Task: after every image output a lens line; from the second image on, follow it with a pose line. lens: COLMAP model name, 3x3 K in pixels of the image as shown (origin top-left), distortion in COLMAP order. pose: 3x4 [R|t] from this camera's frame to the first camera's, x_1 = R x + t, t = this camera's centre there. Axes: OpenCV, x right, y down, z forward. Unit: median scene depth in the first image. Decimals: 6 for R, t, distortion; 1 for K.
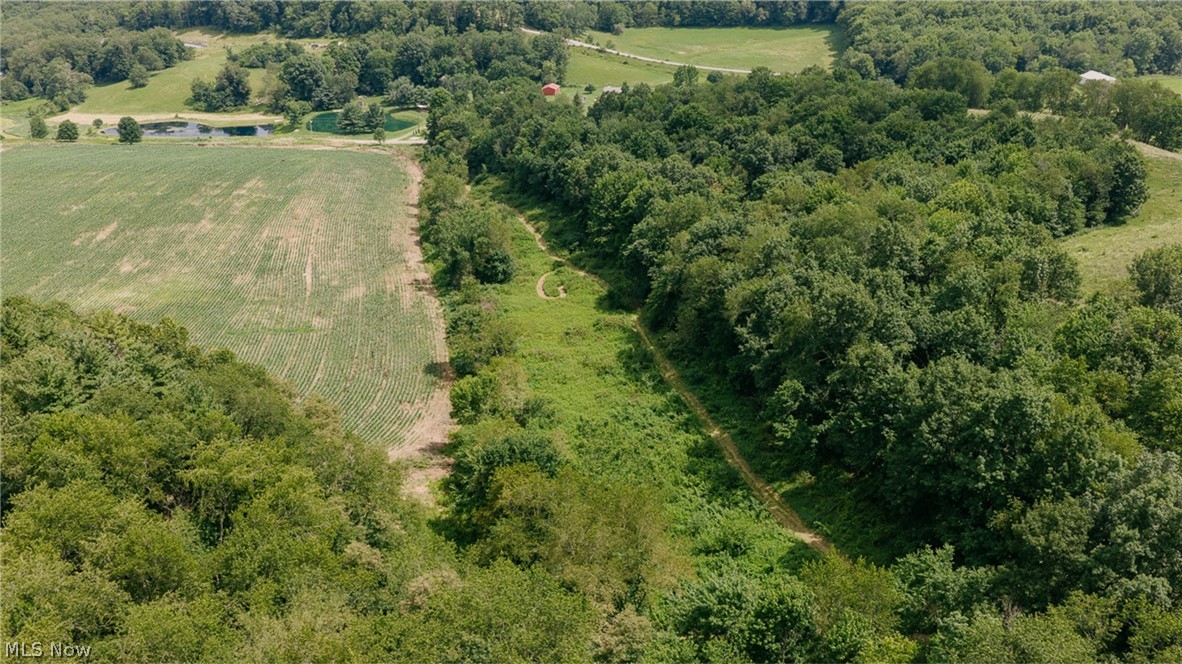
lens RADIAL K [[984.5, 0, 595.9], [0, 984.5, 334.7], [0, 0, 1]] dist [0.030419, -0.063642]
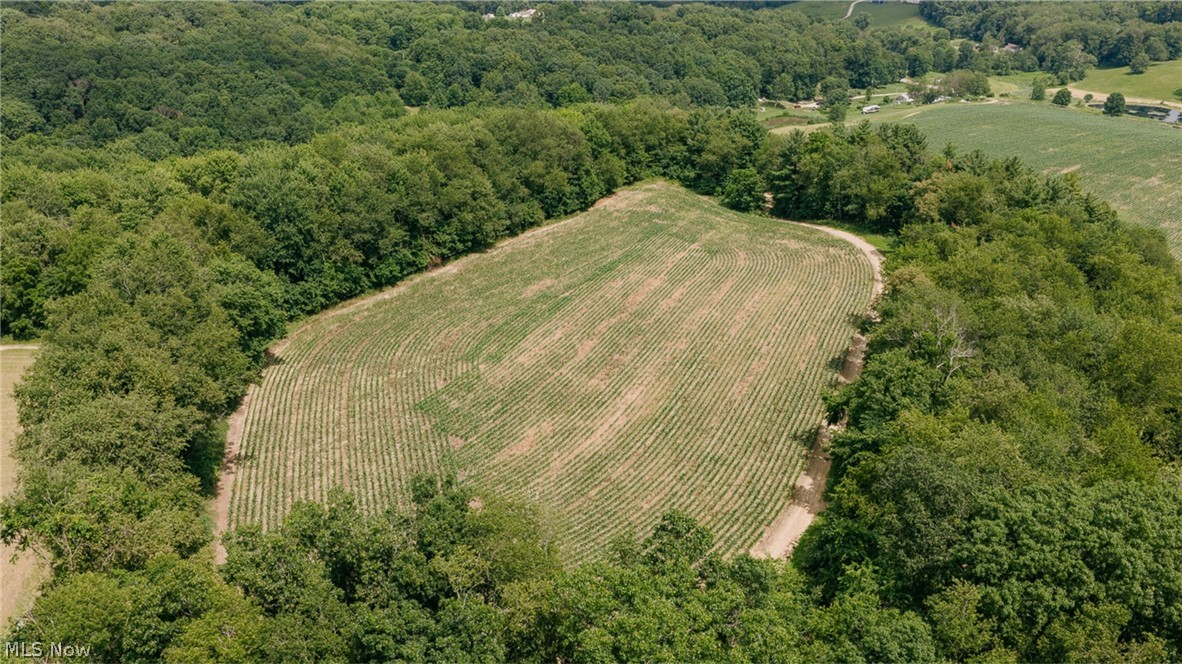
lens RADIAL K [[984.5, 0, 593.1], [0, 984.5, 336.0], [0, 0, 1]] dist [0.030419, -0.063642]
pose [[0.607946, 0.312901, -0.729722, 0.056140], [-0.312144, 0.939257, 0.142695, 0.053688], [0.730046, 0.141027, 0.668688, -0.120531]]
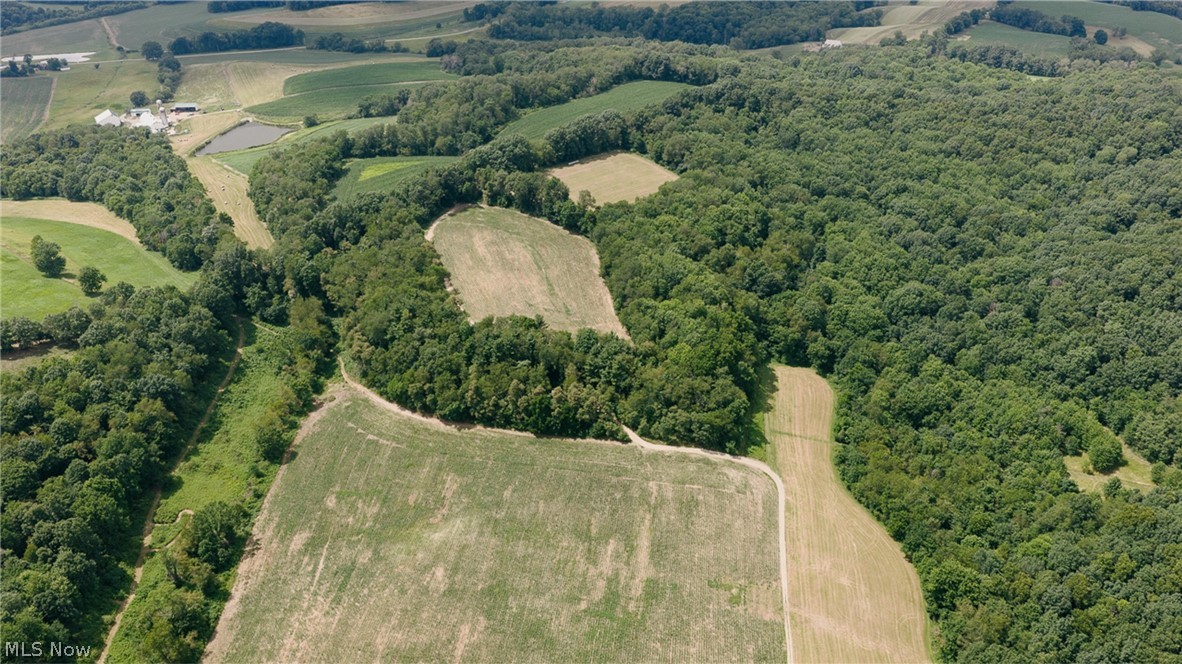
lens RADIAL K [[984.5, 0, 590.0], [0, 984.5, 338.6], [0, 0, 1]] dist [0.030419, -0.063642]
pose [[-0.977193, -0.096318, 0.189254, -0.442865], [0.090180, 0.618638, 0.780484, -0.650423], [-0.192255, 0.779750, -0.595842, 0.741517]]
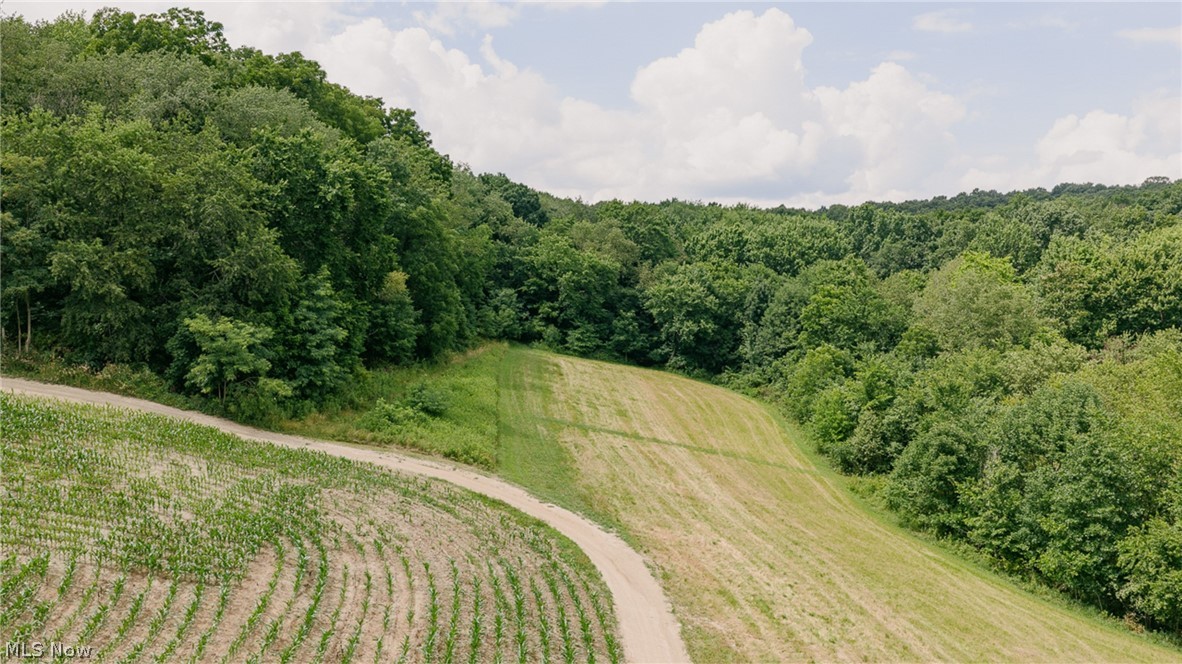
lens RADIAL K [[984.5, 0, 592.2], [0, 984.5, 342.7], [0, 0, 1]] dist [0.030419, -0.063642]
pose [[-0.999971, -0.001064, -0.007475, -0.450502], [-0.004411, 0.885791, 0.464063, -0.024790], [0.006127, 0.464083, -0.885771, 0.413383]]
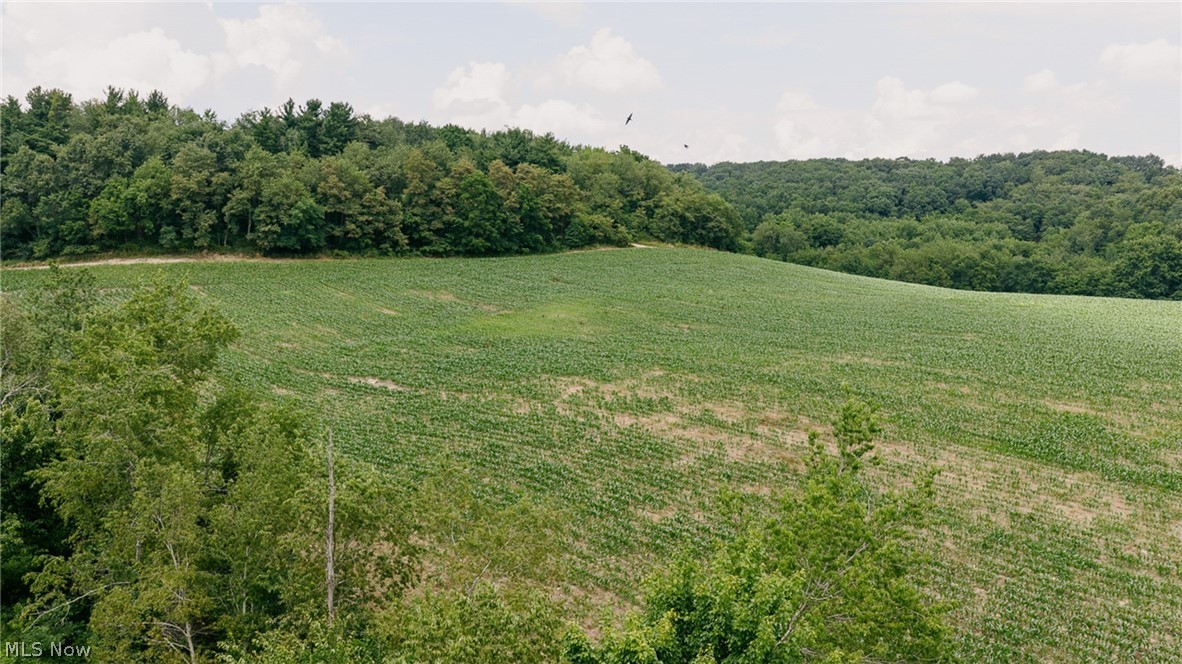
lens RADIAL K [[984.5, 0, 600.9], [0, 984.5, 349.6], [0, 0, 1]] dist [0.030419, -0.063642]
pose [[-0.824724, 0.069148, -0.561291, -0.072557], [-0.233196, 0.862611, 0.448912, -0.134952], [0.515218, 0.501120, -0.695291, 0.650120]]
